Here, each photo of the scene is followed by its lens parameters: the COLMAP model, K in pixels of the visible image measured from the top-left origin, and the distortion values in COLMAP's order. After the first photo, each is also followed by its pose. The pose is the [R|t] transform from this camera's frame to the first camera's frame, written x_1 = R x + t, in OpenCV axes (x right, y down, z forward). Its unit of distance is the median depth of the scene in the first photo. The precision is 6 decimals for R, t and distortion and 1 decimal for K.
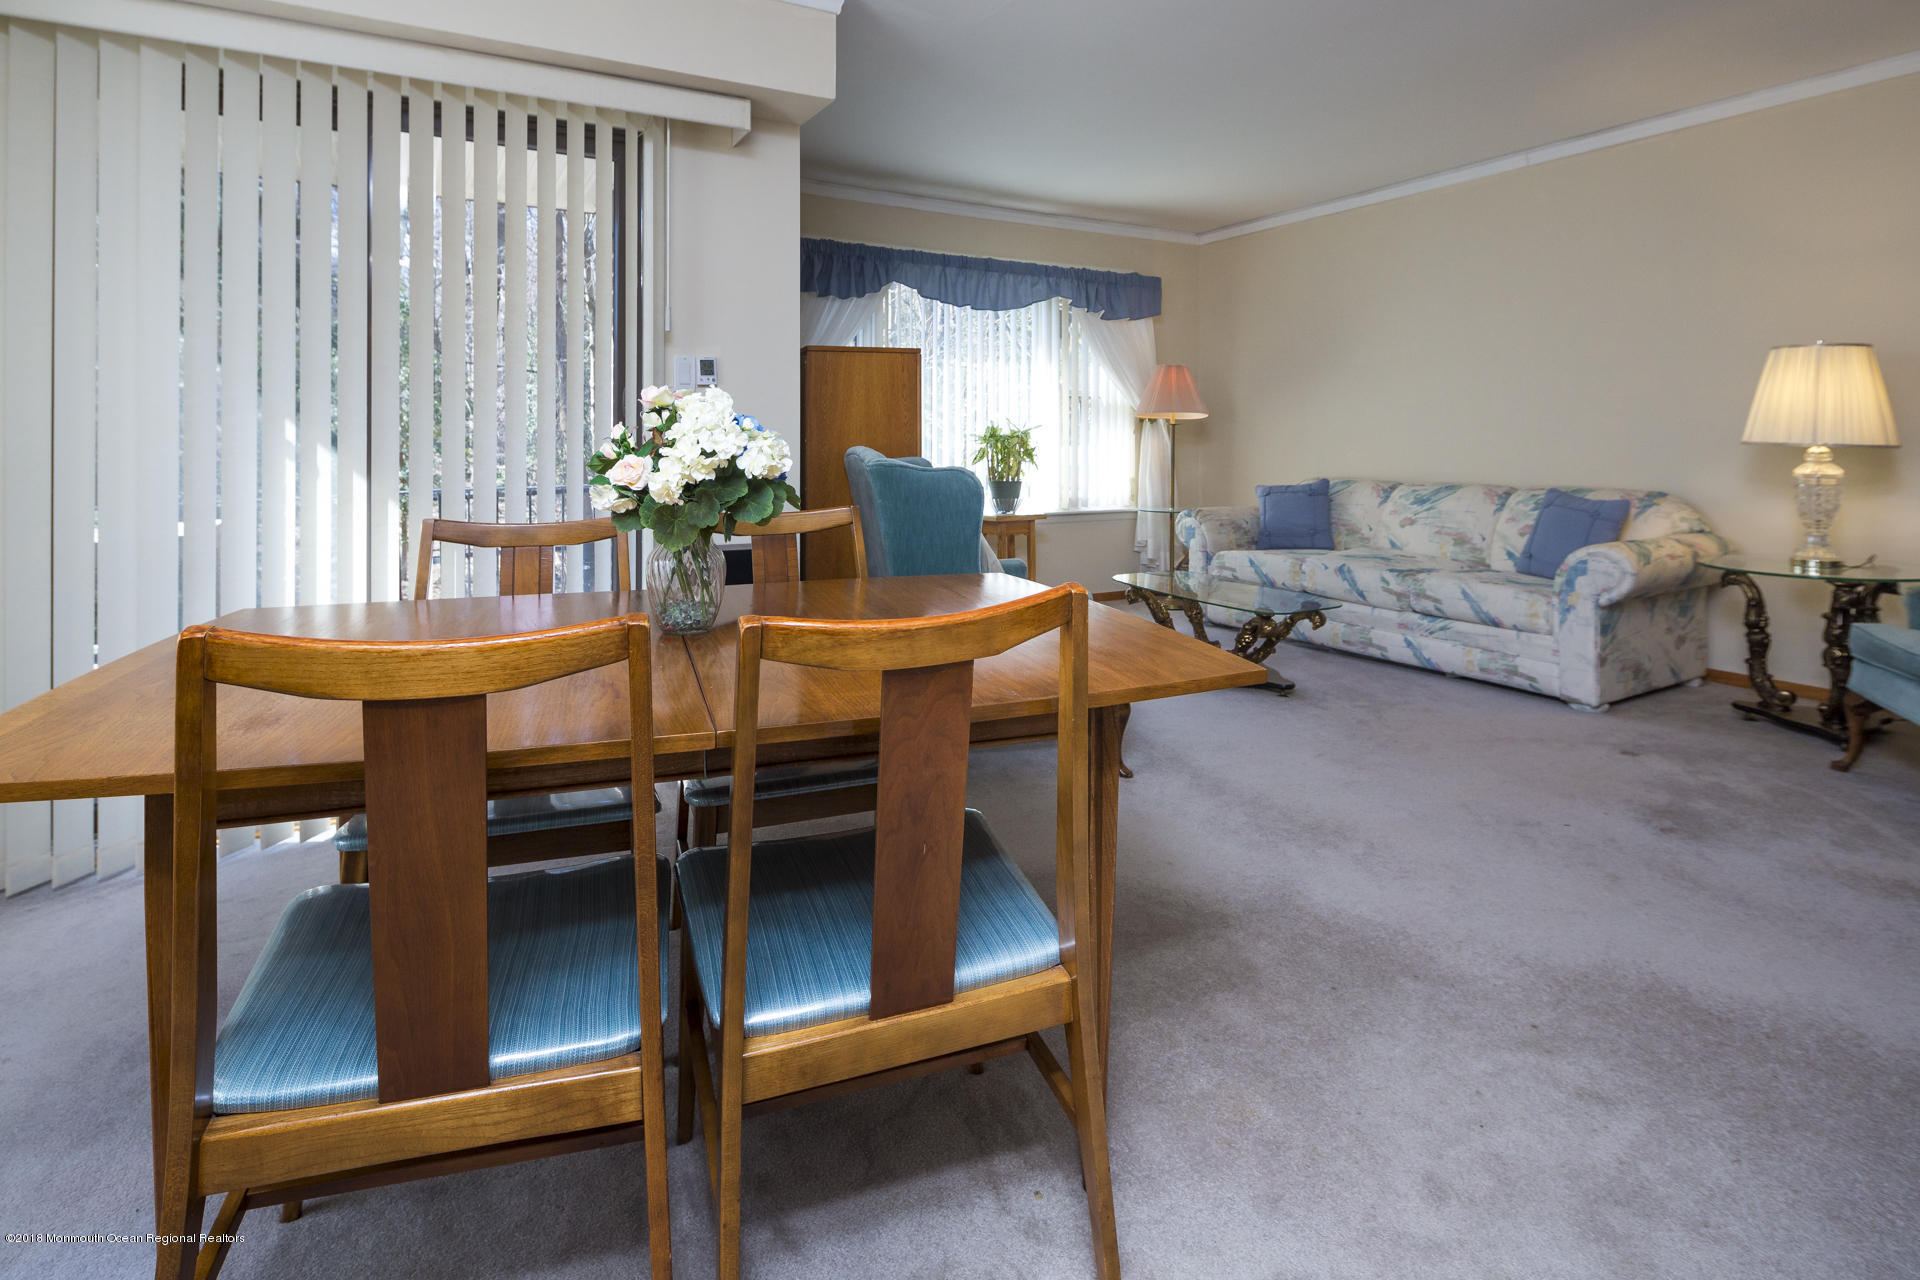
lens RADIAL K [[984.5, 0, 890.1], [0, 984.5, 446.2], [0, 0, 1]] dist [0.000767, -0.001912]
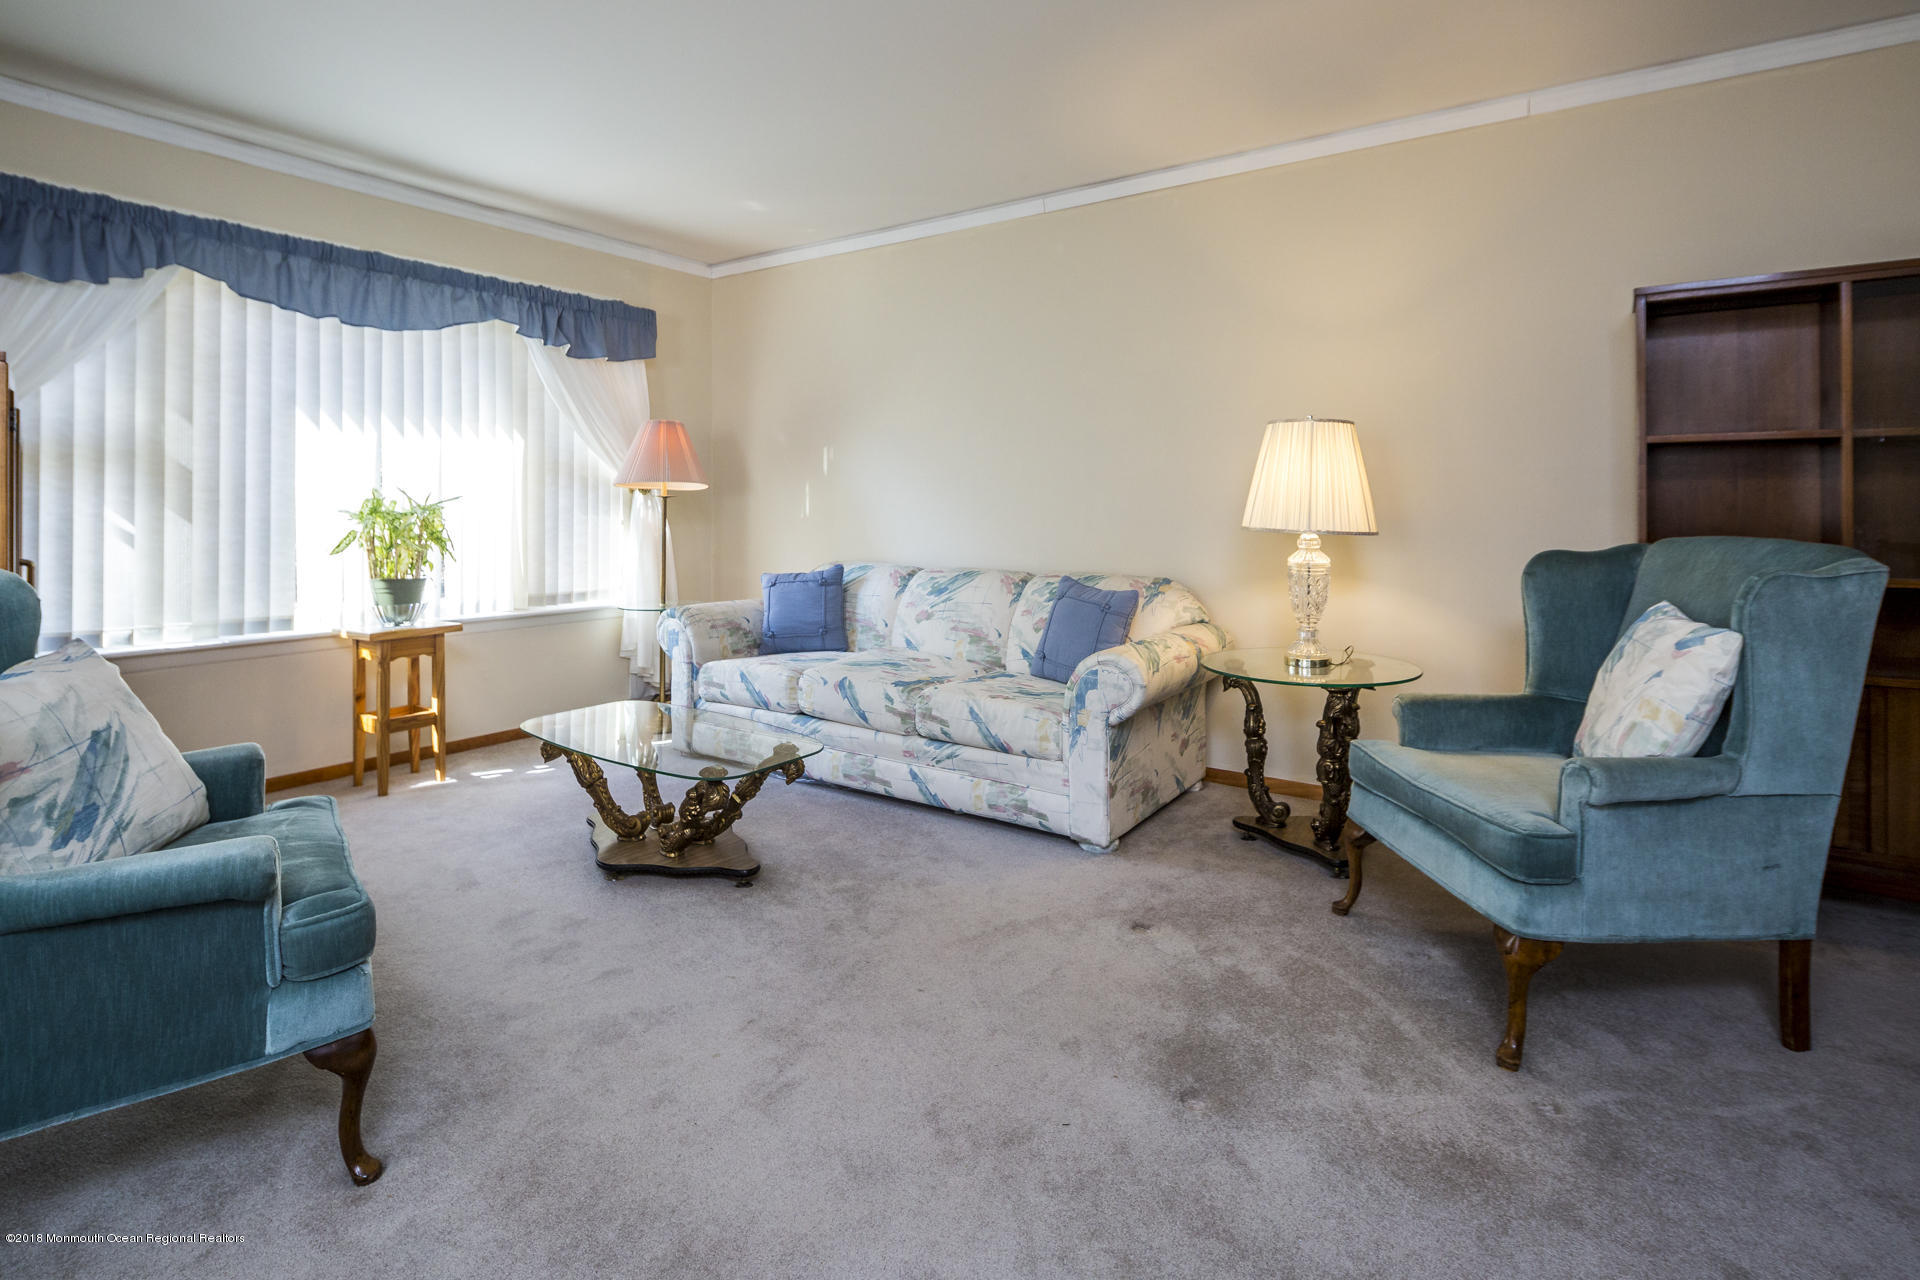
lens RADIAL K [[955.1, 0, 949.1], [0, 955.1, 507.5], [0, 0, 1]] dist [0.004446, -0.000493]
pose [[0.898139, 0.002993, 0.439701, 0.212221], [-0.001908, 0.999994, -0.002911, -0.016371], [-0.439707, 0.001776, 0.898139, 0.291624]]
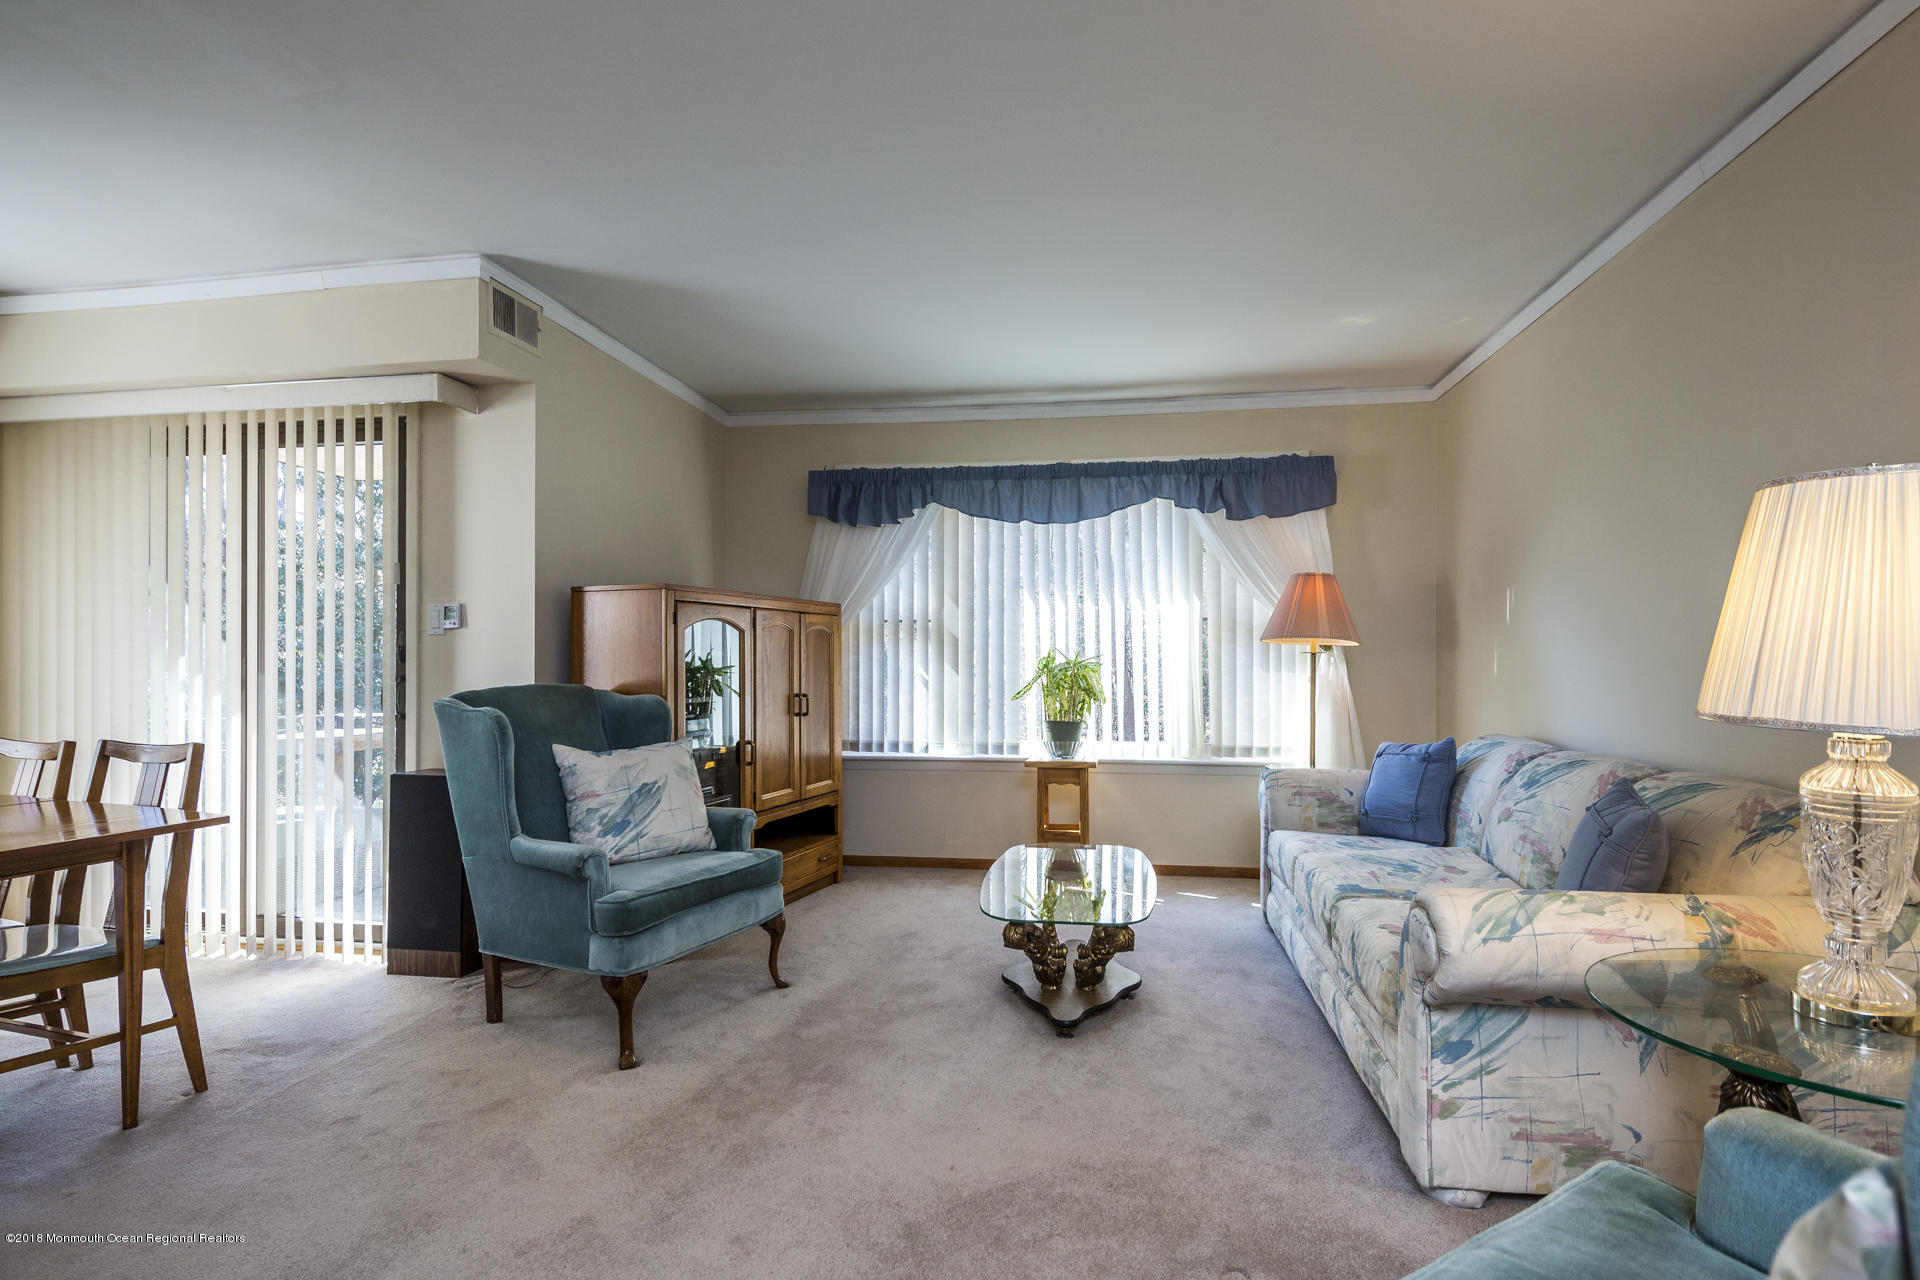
lens RADIAL K [[964.7, 0, 1011.2], [0, 964.7, 660.6], [0, 0, 1]] dist [-0.000834, -0.001029]
pose [[0.790090, 0.002935, -0.612984, 0.752334], [-0.005134, 0.999985, -0.001829, -0.019419], [0.612969, 0.004592, 0.790094, 0.386858]]
